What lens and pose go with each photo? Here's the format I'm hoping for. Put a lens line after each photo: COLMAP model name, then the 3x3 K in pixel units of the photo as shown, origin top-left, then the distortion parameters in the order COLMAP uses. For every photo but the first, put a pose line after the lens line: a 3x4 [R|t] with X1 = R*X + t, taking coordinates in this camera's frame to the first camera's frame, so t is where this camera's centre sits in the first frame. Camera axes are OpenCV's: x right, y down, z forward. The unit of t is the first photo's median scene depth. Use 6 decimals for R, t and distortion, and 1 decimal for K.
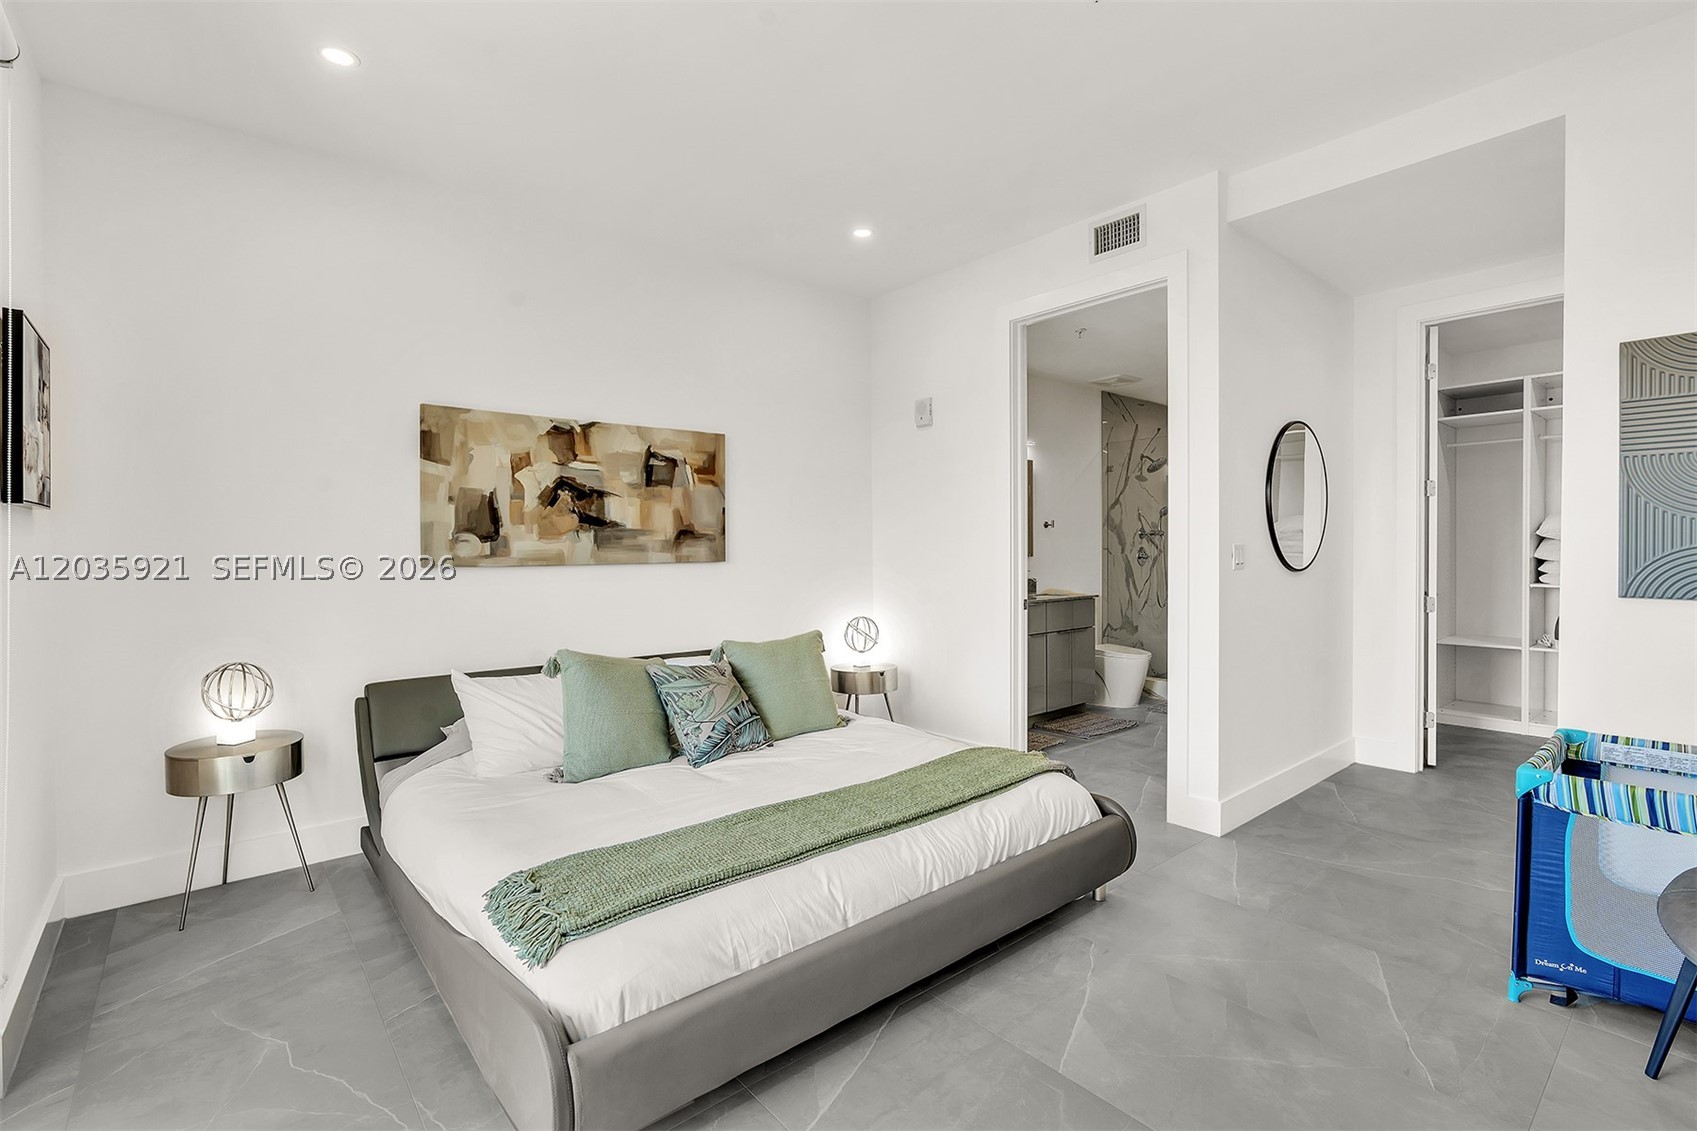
lens RADIAL K [[764.0, 0, 840.8], [0, 764.0, 553.7], [0, 0, 1]] dist [-0.002238, 0.000163]
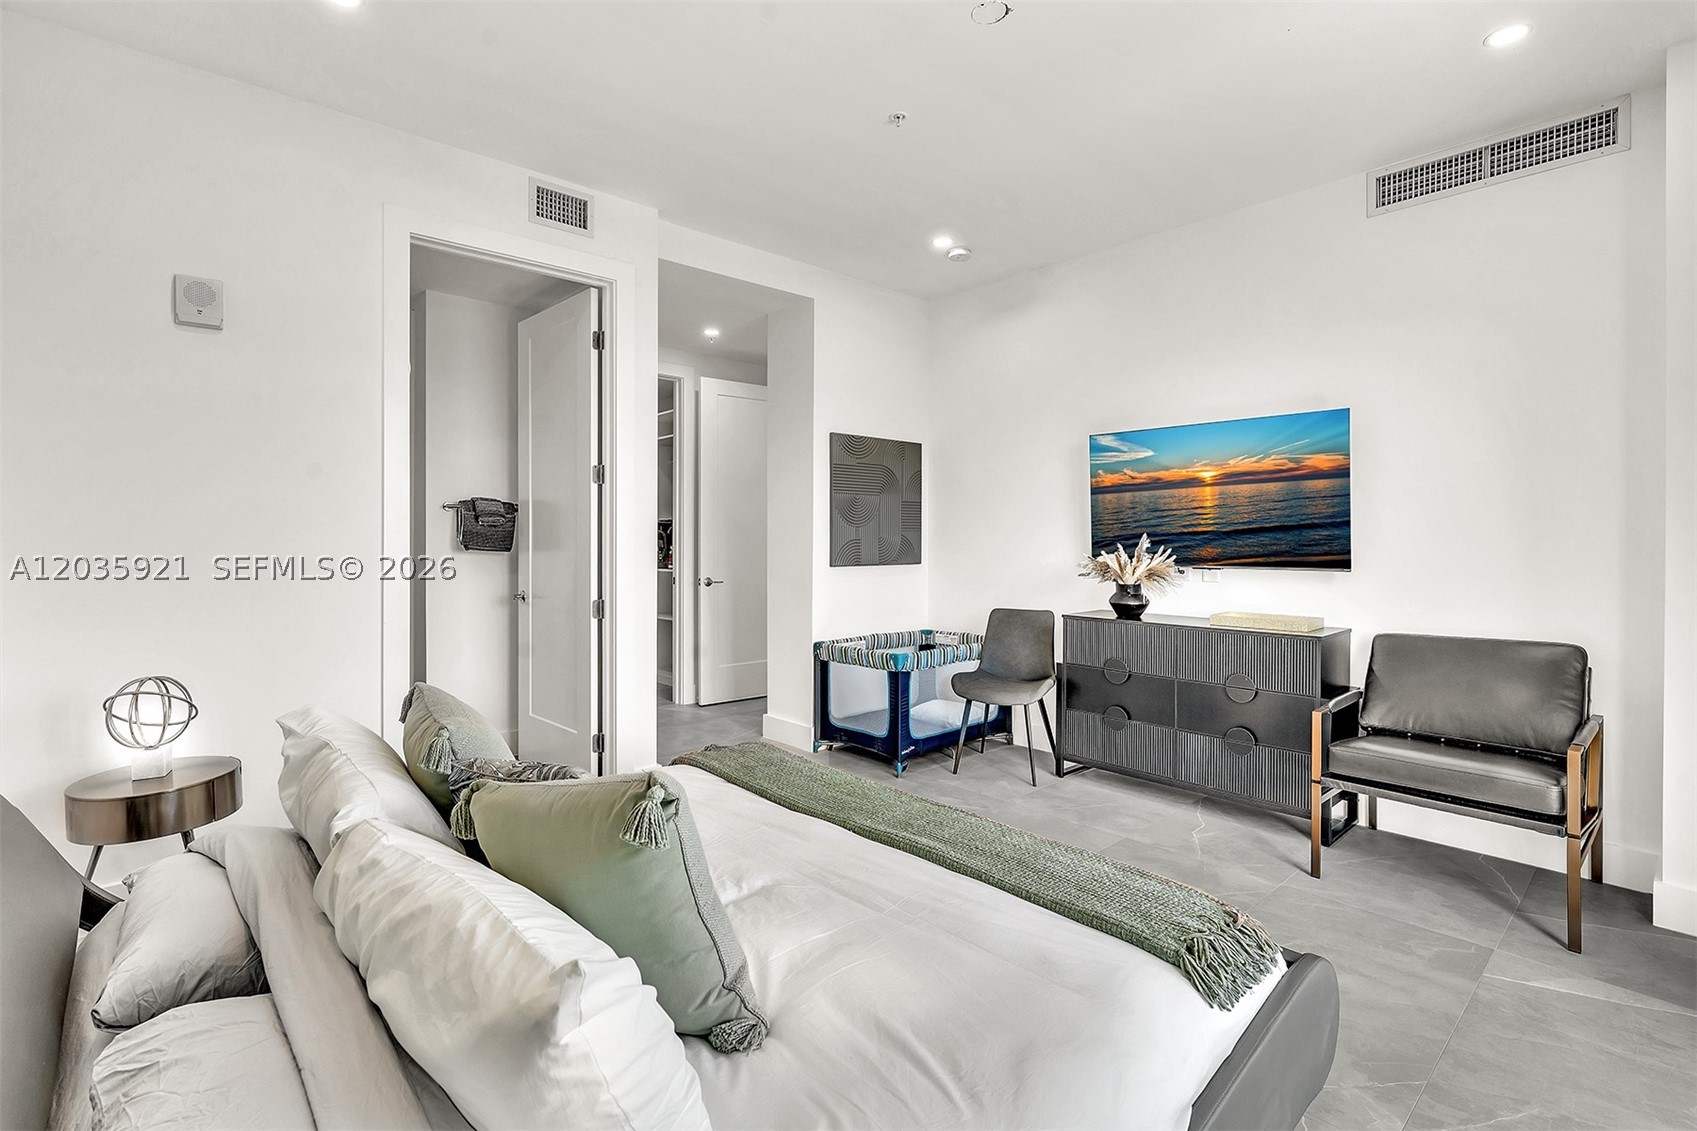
lens RADIAL K [[785.0, 0, 847.8], [0, 785.0, 536.1], [0, 0, 1]] dist [-0.014083, 0.007031]
pose [[-0.038669, 0.005622, 0.999236, -0.610171], [0.012936, 0.999903, -0.005126, -0.004215], [-0.999168, 0.012727, -0.038738, 0.685879]]
